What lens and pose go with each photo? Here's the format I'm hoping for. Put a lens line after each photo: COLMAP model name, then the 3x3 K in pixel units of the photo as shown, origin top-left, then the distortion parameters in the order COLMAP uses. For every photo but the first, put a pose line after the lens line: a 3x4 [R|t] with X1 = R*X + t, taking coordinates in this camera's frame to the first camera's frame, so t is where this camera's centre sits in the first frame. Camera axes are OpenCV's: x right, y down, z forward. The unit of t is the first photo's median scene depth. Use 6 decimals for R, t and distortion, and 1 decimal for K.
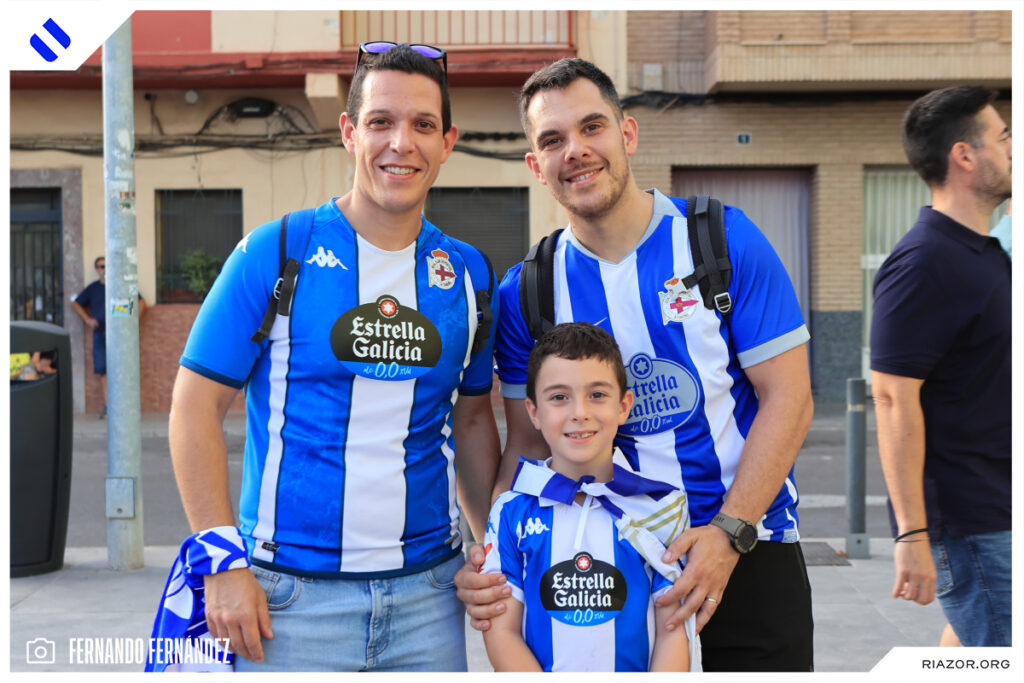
lens RADIAL K [[1334.6, 0, 512.0], [0, 1334.6, 341.5], [0, 0, 1]] dist [-0.022510, 0.033068]
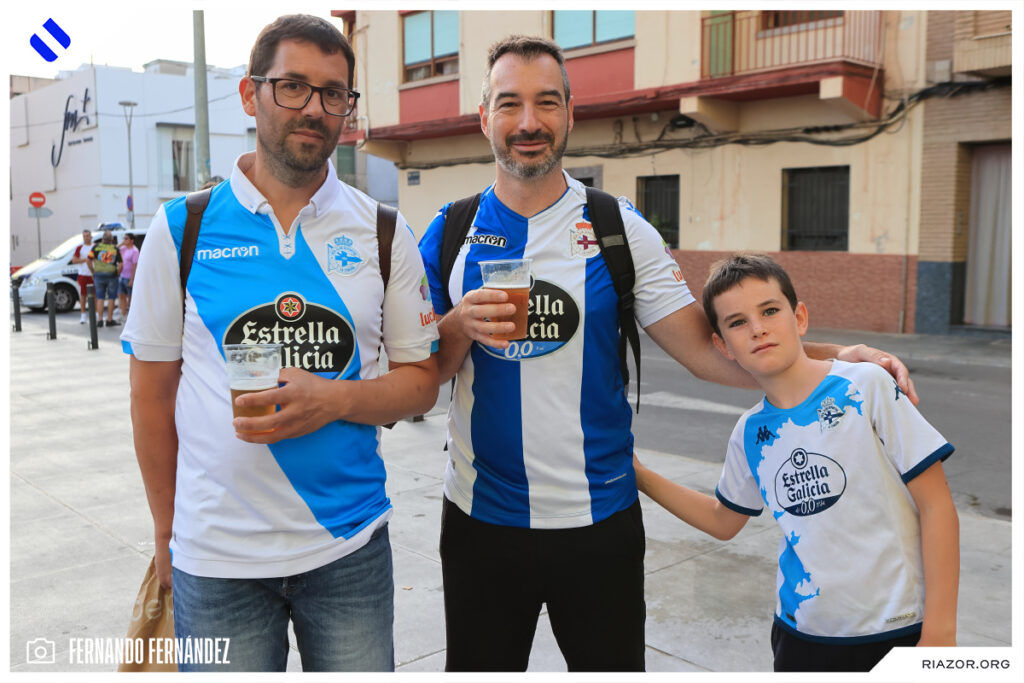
lens RADIAL K [[1004.1, 0, 512.0], [0, 1004.1, 341.5], [0, 0, 1]] dist [-0.034340, 0.004080]
pose [[0.645228, 0.088120, -0.758891, 0.573868], [-0.043214, 0.995945, 0.078904, -0.005115], [0.762767, -0.018116, 0.646420, 0.098385]]
